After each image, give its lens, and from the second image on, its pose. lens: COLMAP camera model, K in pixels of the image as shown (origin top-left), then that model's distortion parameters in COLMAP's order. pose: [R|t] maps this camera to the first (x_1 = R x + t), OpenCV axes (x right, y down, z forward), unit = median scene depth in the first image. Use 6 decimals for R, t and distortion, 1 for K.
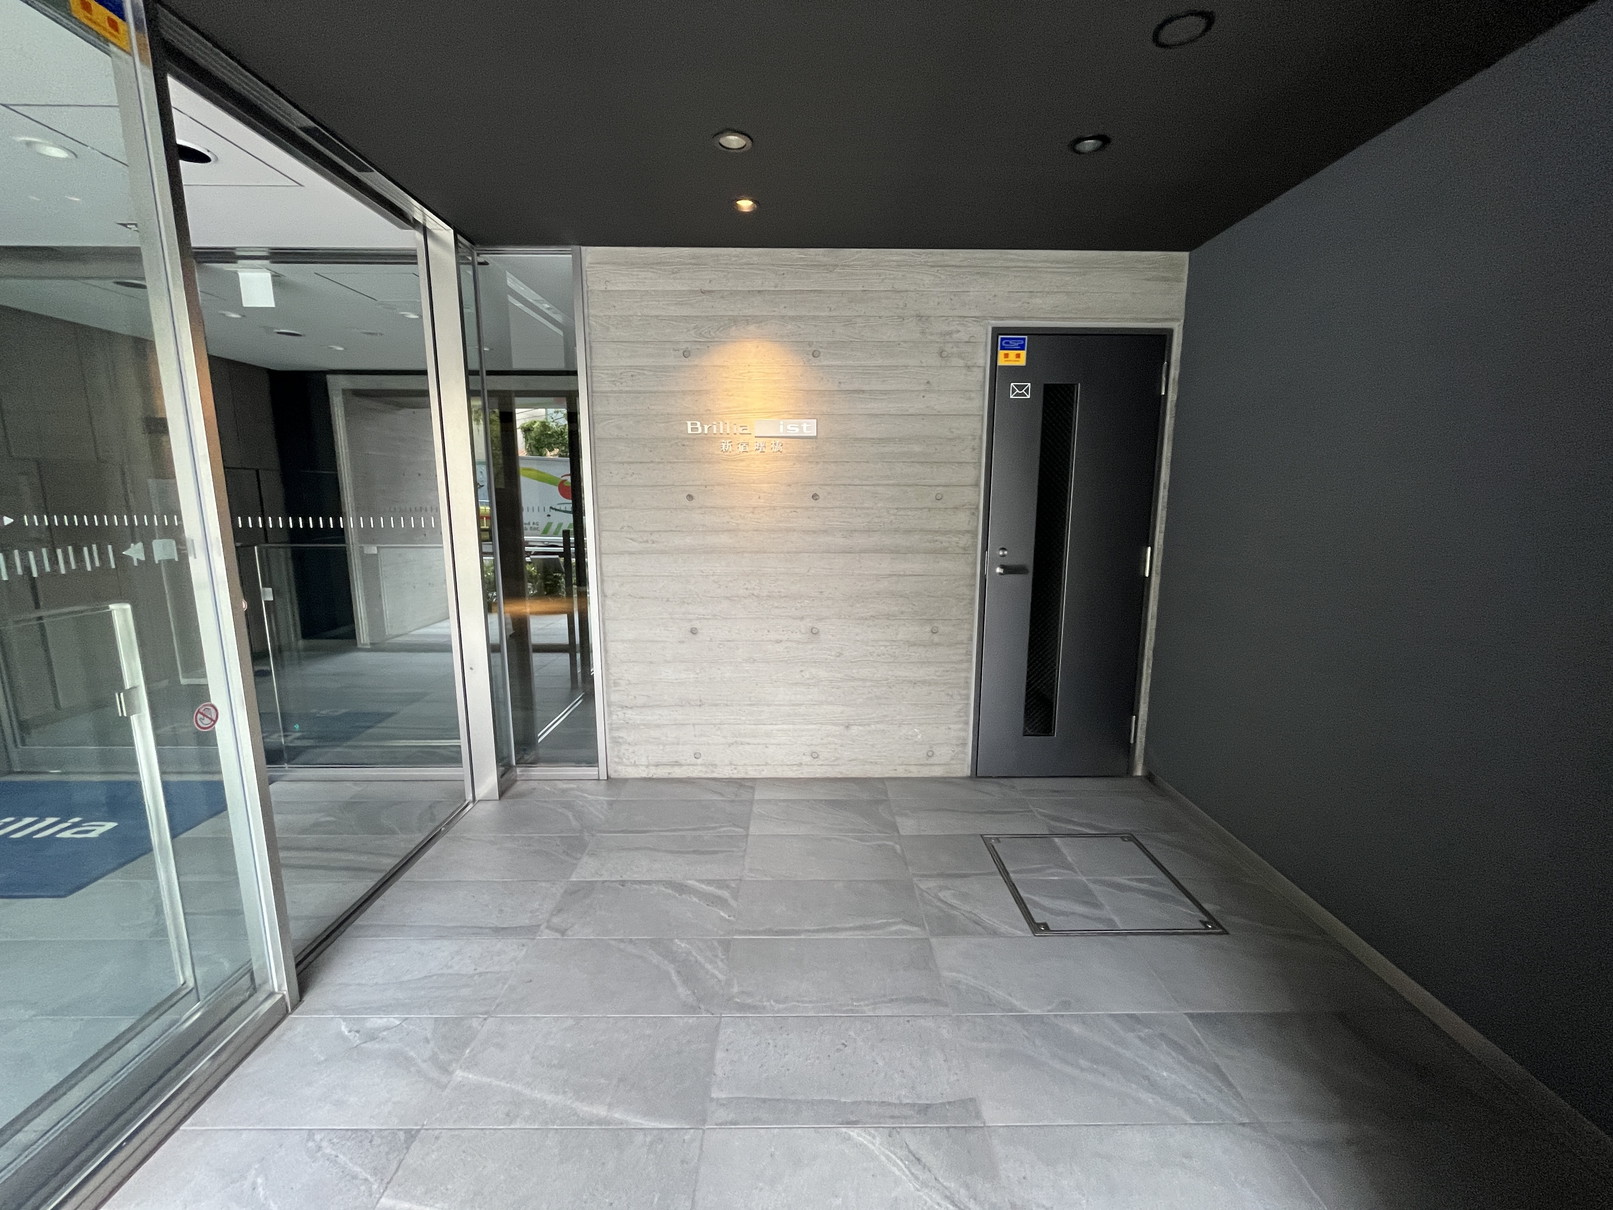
lens RADIAL K [[653.0, 0, 806.0], [0, 653.0, 603.7], [0, 0, 1]] dist [-0.002742, 0.000185]
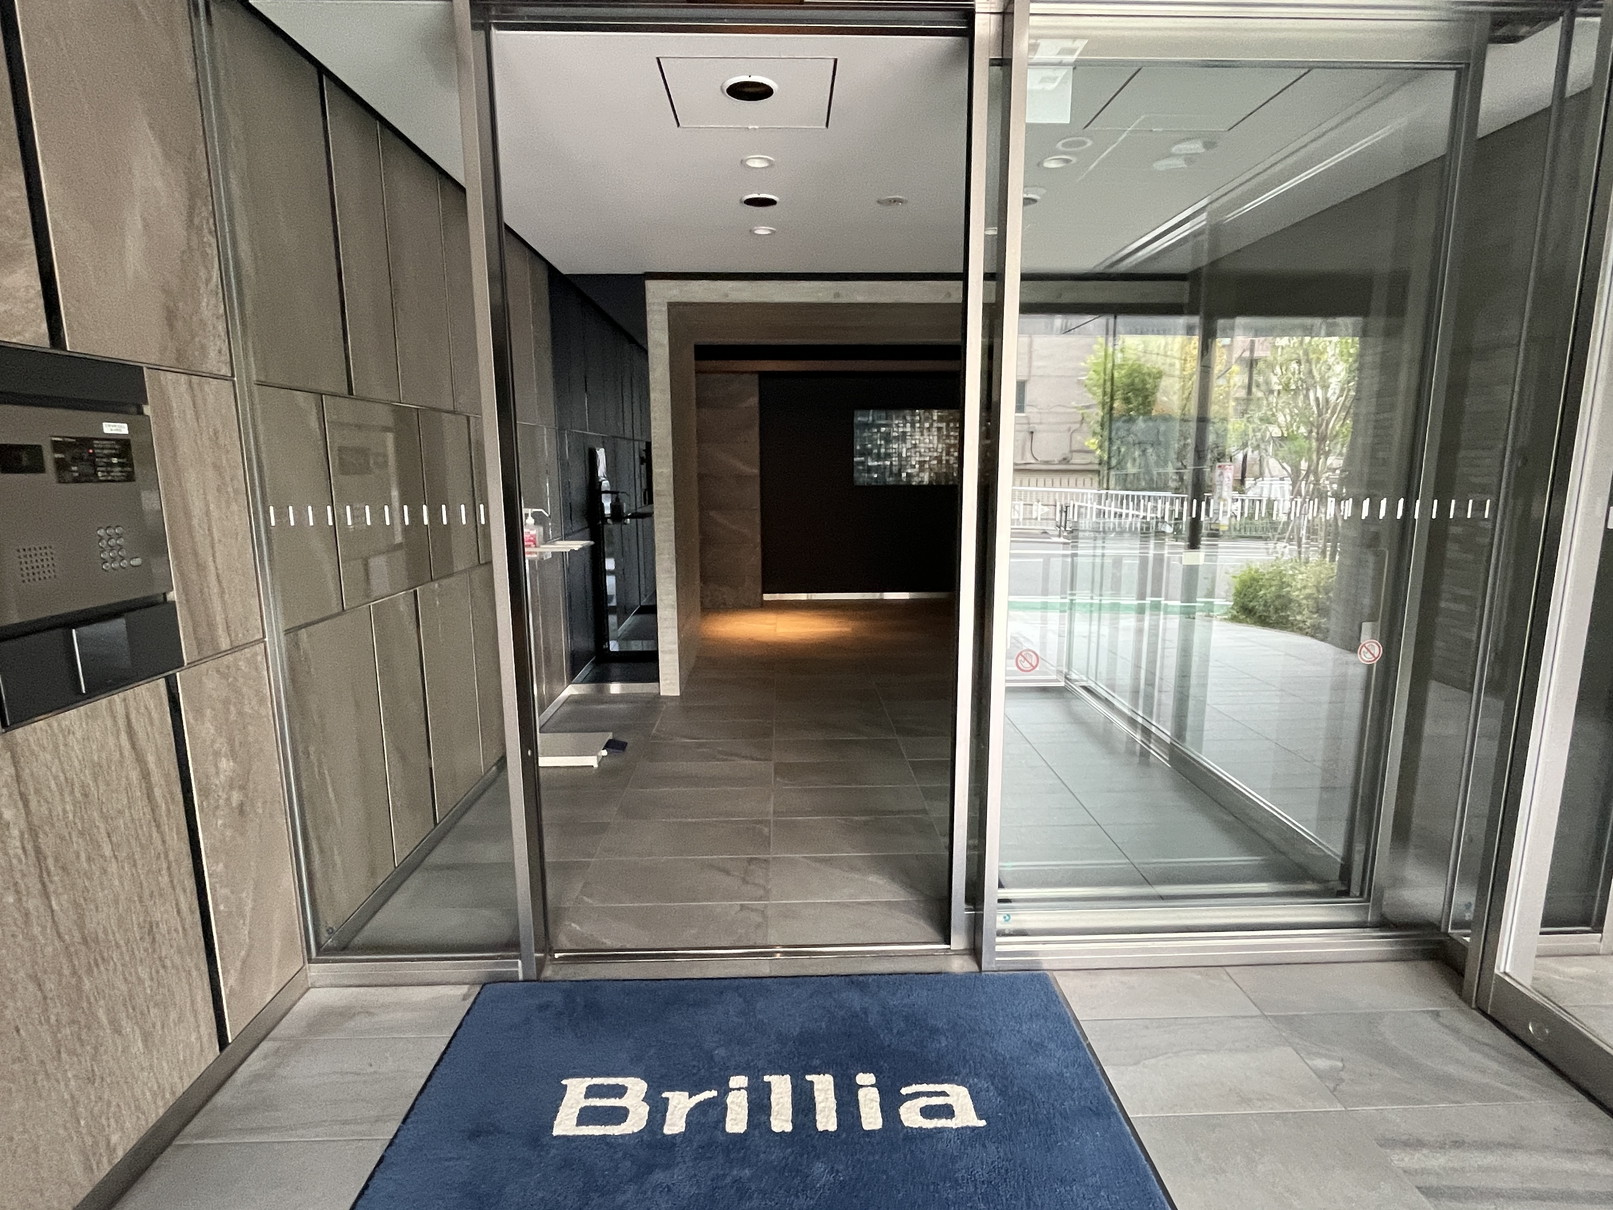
lens RADIAL K [[828.8, 0, 805.7], [0, 828.8, 612.5], [0, 0, 1]] dist [-0.003589, -0.001504]
pose [[0.999730, -0.015751, 0.017079, -1.113722], [0.015581, 0.999828, 0.010081, -0.050233], [-0.017235, -0.009813, 0.999803, 0.317086]]
